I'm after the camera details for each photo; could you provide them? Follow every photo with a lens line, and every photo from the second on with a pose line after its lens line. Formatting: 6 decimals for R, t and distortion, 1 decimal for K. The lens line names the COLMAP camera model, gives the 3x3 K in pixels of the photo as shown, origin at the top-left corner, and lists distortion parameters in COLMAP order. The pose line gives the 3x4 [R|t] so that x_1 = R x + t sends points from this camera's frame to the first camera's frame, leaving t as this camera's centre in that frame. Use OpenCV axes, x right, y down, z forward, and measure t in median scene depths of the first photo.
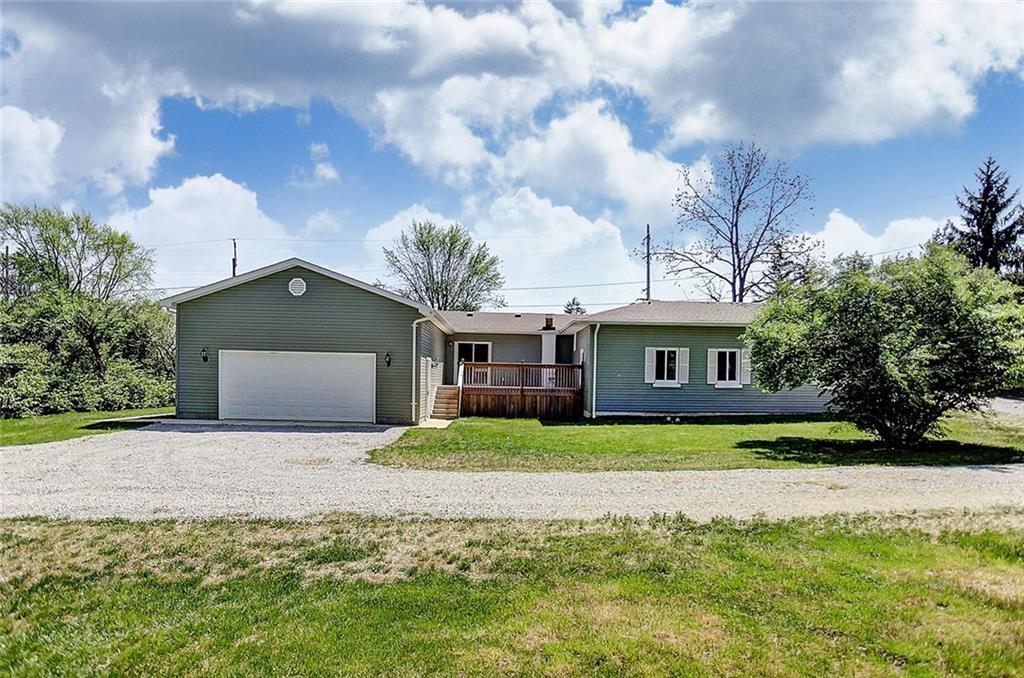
lens RADIAL K [[545.8, 0, 507.4], [0, 545.8, 384.7], [0, 0, 1]] dist [-0.001445, 0.000515]
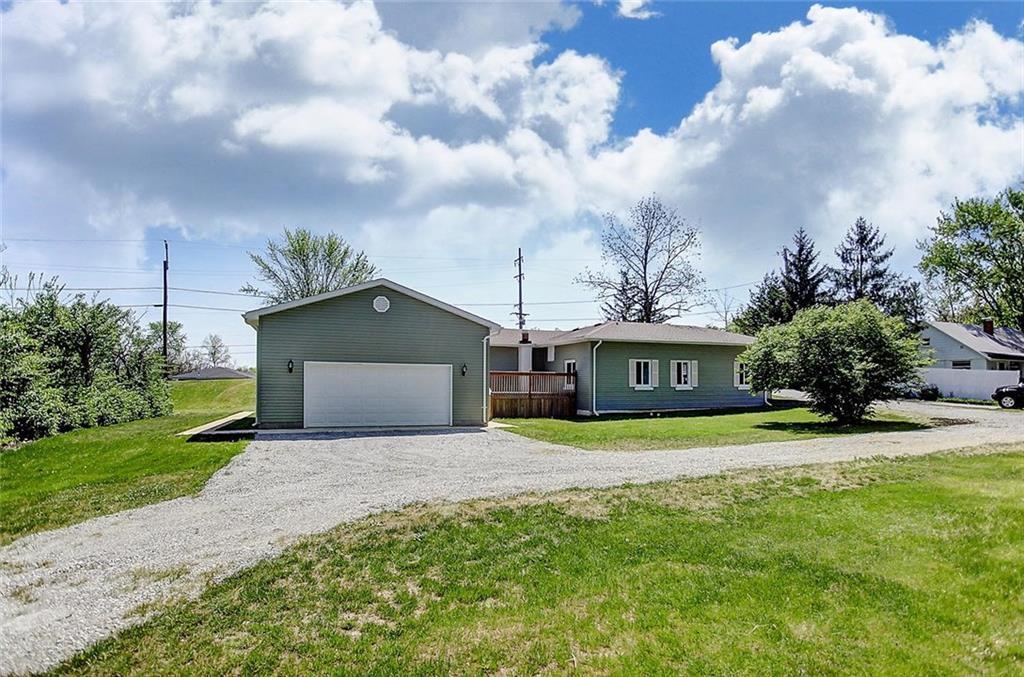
lens RADIAL K [[523.5, 0, 515.9], [0, 523.5, 377.6], [0, 0, 1]] dist [-0.000179, 0.000531]
pose [[0.942834, -0.009695, 0.333121, -0.375982], [0.017401, 0.999645, -0.020157, -0.004408], [-0.332808, 0.024802, 0.942668, -0.063060]]
